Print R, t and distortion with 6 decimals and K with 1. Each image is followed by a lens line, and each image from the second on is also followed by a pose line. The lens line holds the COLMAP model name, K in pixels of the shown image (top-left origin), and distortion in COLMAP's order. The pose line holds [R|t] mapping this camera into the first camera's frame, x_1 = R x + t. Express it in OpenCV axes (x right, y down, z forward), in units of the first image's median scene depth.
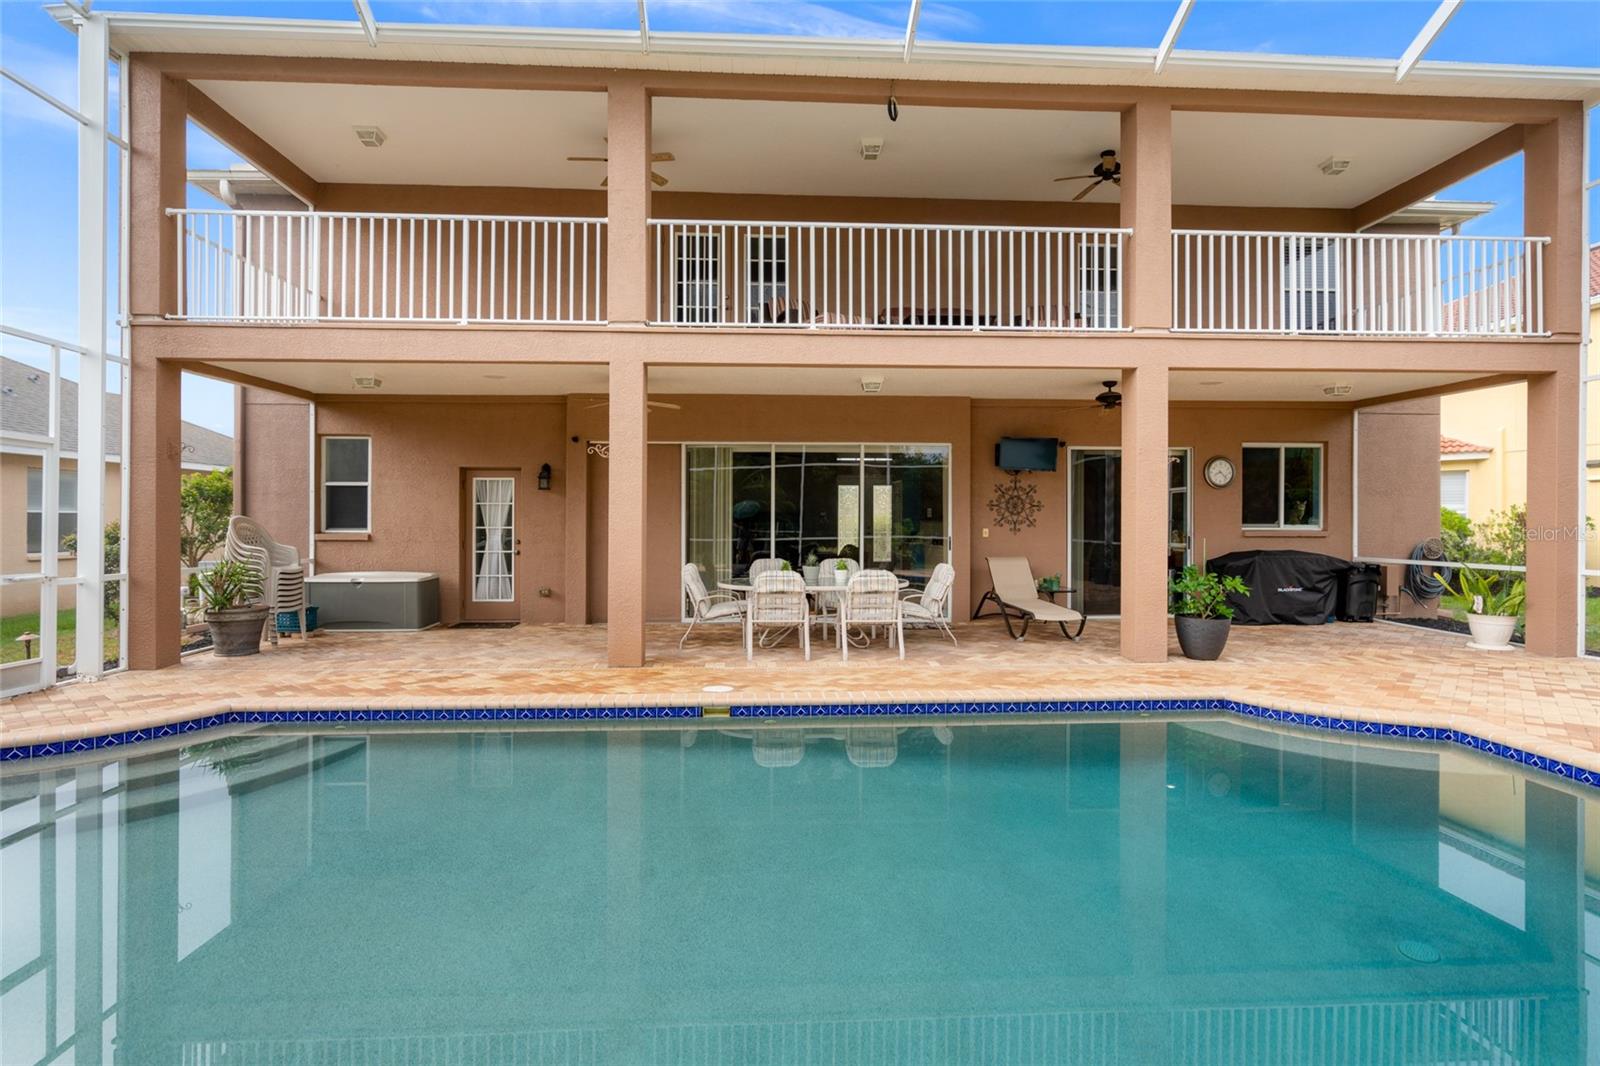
lens RADIAL K [[776.1, 0, 806.8], [0, 776.1, 507.5], [0, 0, 1]] dist [0.000948, -0.000116]
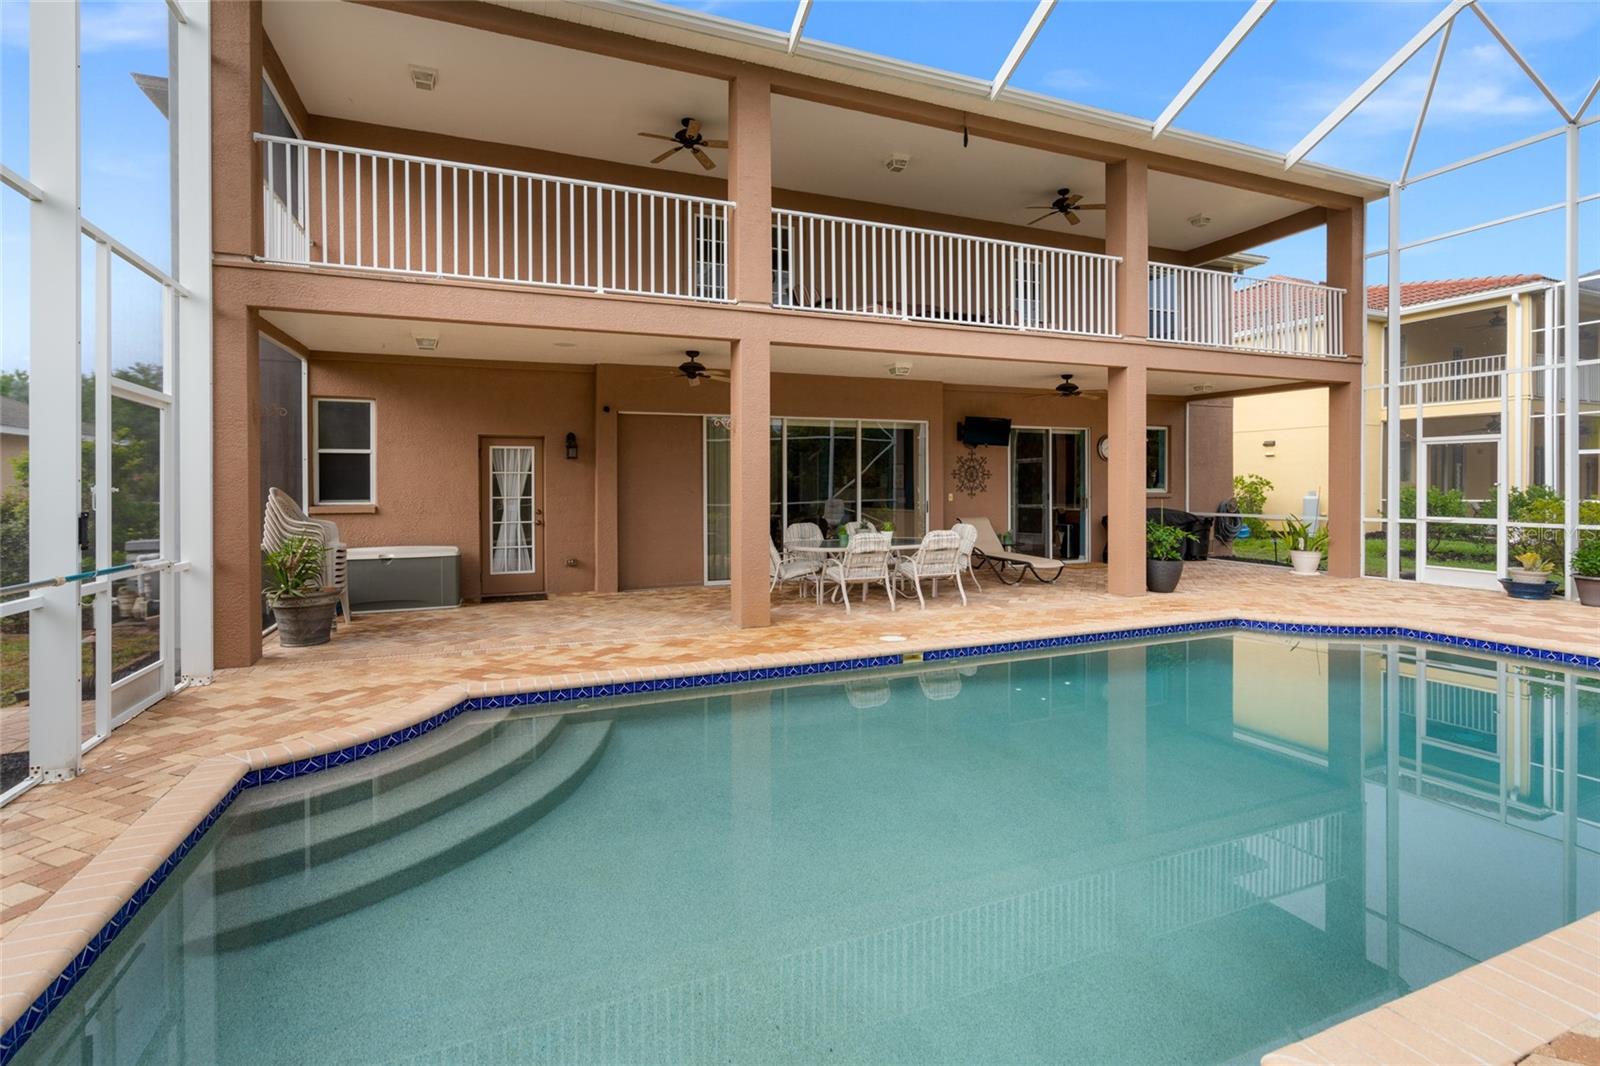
lens RADIAL K [[740.5, 0, 795.5], [0, 740.5, 498.8], [0, 0, 1]] dist [-0.000340, -0.000505]
pose [[0.946742, -0.011661, 0.321781, -0.406709], [-0.000614, 0.999277, 0.038020, -0.008563], [-0.321991, -0.036193, 0.946051, 0.016338]]
